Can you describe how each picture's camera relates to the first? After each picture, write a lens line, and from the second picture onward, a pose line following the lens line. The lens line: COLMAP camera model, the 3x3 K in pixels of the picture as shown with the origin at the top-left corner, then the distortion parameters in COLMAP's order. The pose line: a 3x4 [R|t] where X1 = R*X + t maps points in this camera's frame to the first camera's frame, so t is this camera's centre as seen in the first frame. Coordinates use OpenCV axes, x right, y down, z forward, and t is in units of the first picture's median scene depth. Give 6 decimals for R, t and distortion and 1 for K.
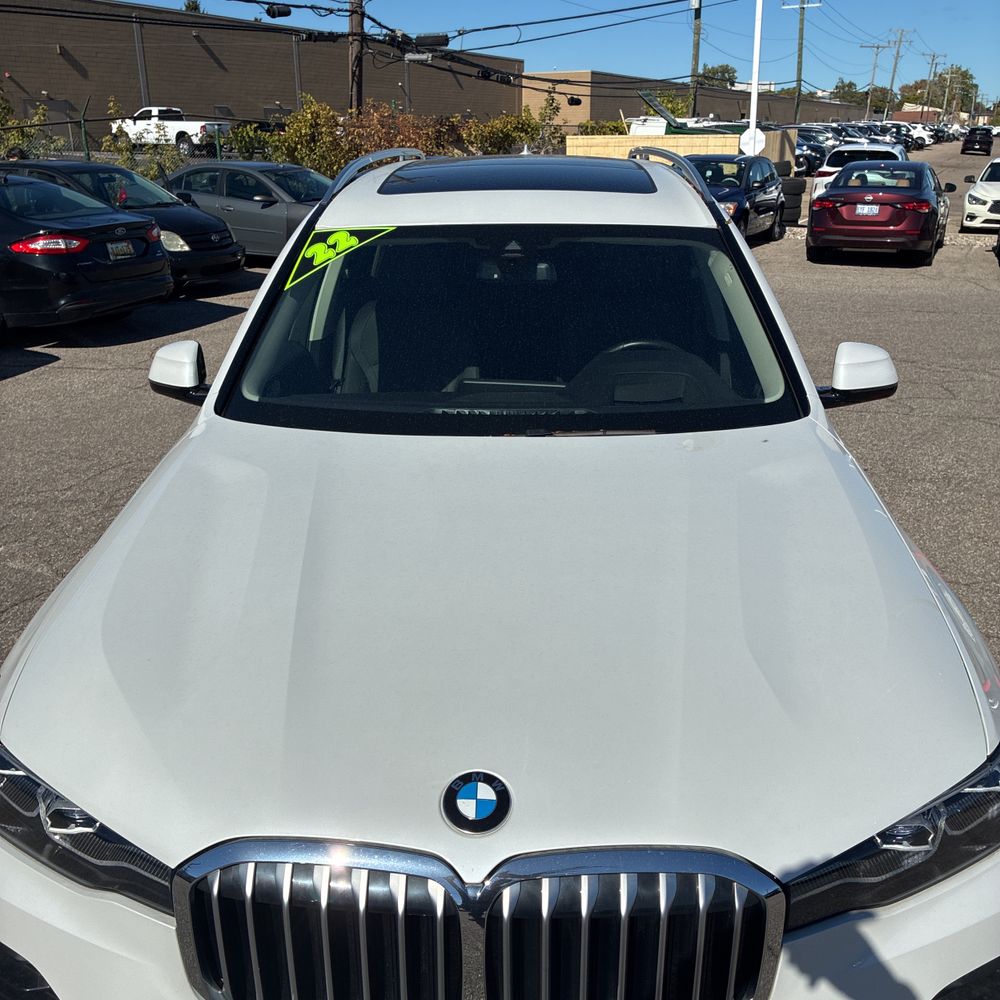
lens RADIAL K [[1010.8, 0, 499.2], [0, 1010.8, 501.3], [0, 0, 1]] dist [0.019562, 0.000000]
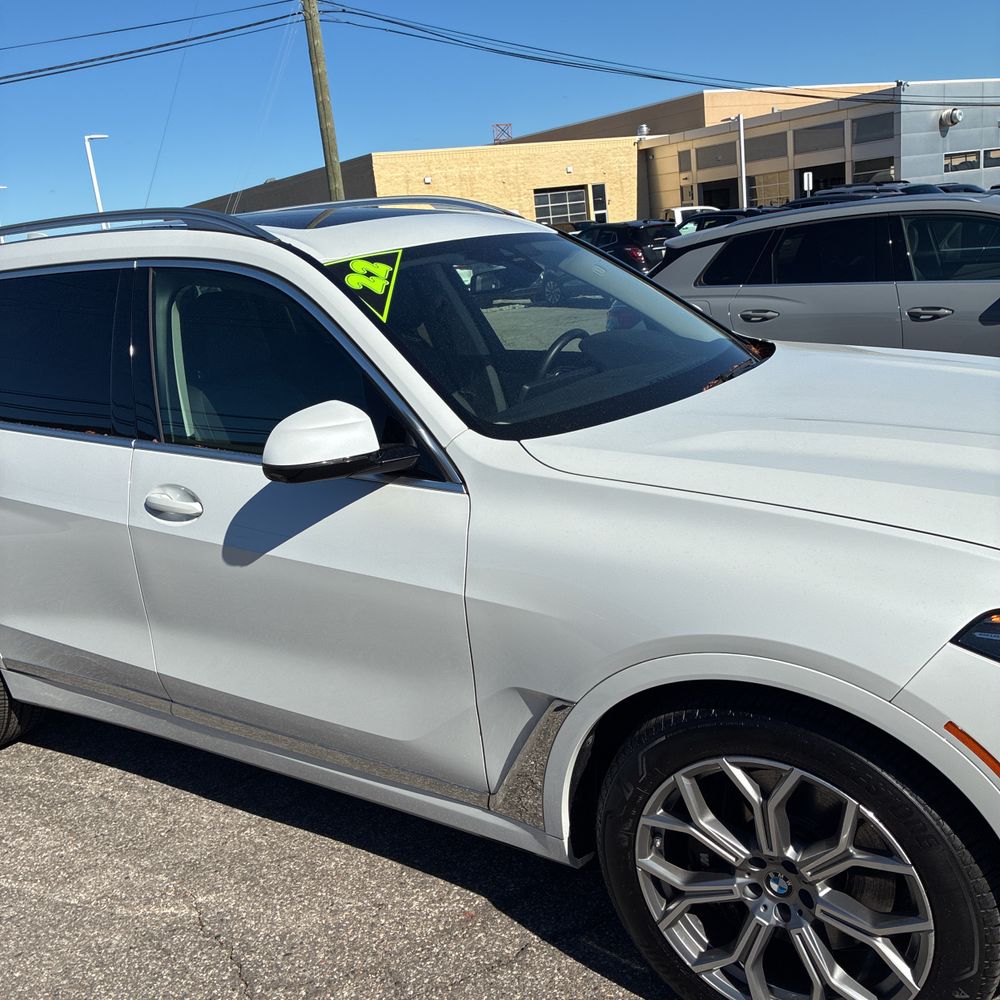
lens RADIAL K [[1010.8, 0, 498.7], [0, 1010.8, 500.6], [0, 0, 1]] dist [0.019562, 0.000000]
pose [[0.511890, -0.264657, 0.817267, -0.287325], [0.383908, 0.921550, 0.057969, -0.027760], [-0.768494, 0.284081, 0.573336, 0.159869]]
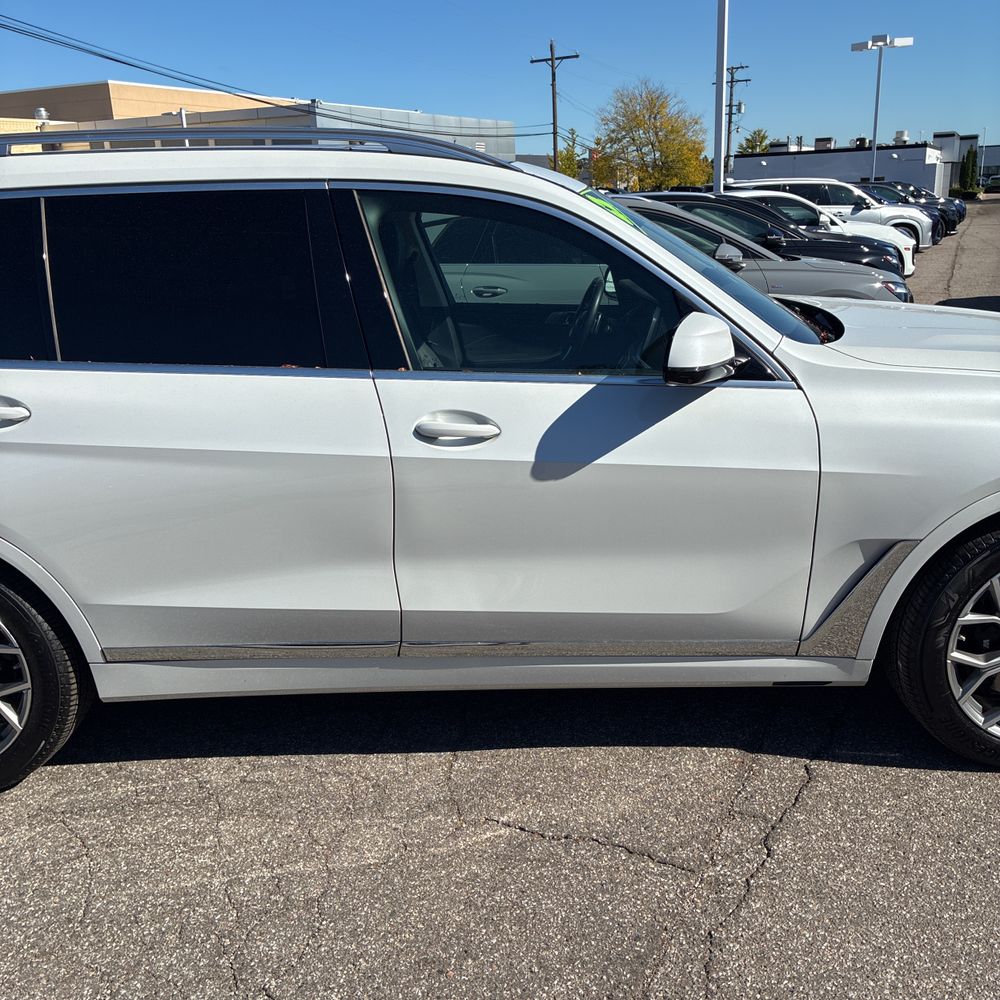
lens RADIAL K [[1010.8, 0, 497.6], [0, 1010.8, 499.9], [0, 0, 1]] dist [0.019562, 0.000000]
pose [[-0.030201, -0.283006, 0.958643, -0.380020], [0.374733, 0.885922, 0.273343, -0.102645], [-0.926641, 0.367490, 0.079296, 0.374211]]
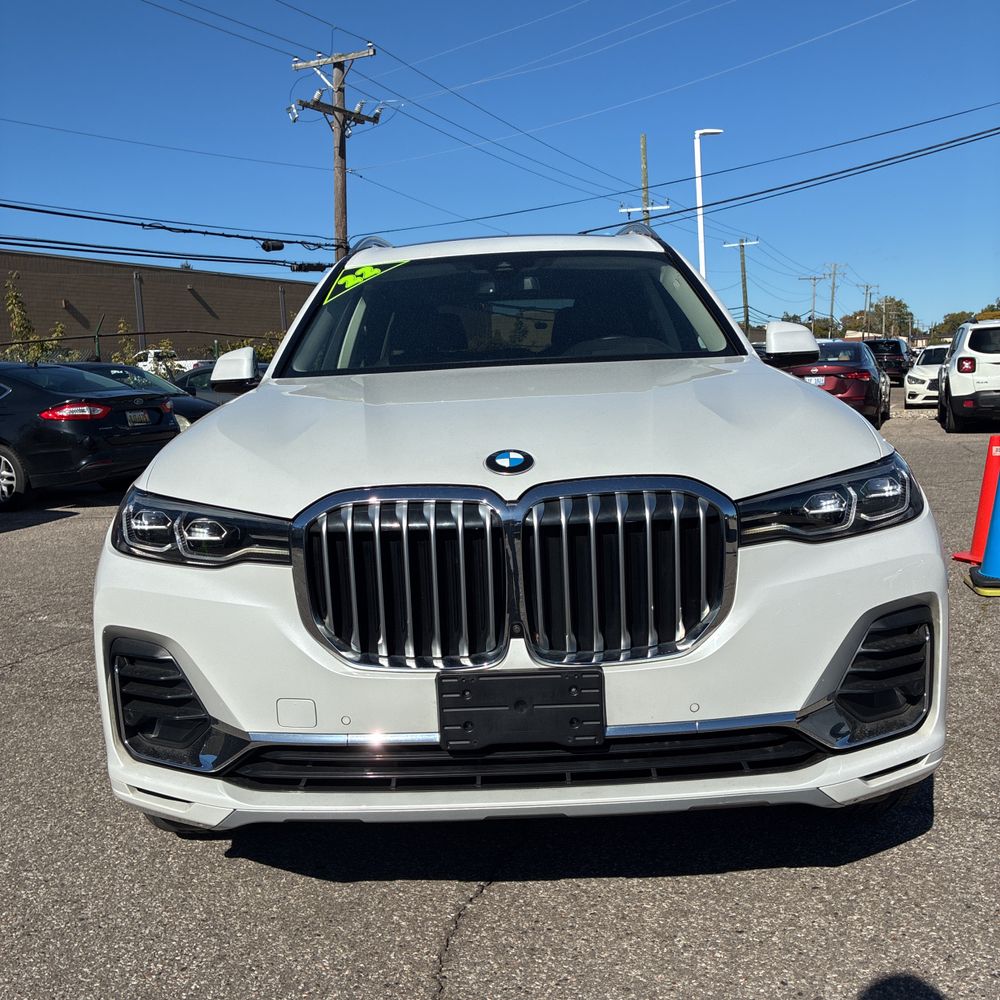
lens RADIAL K [[1010.8, 0, 493.1], [0, 1010.8, 499.7], [0, 0, 1]] dist [0.019562, 0.000000]
pose [[0.998947, -0.042759, 0.016614, -0.010891], [0.045391, 0.973726, -0.223152, 0.101635], [-0.006636, 0.223671, 0.974642, -0.052986]]
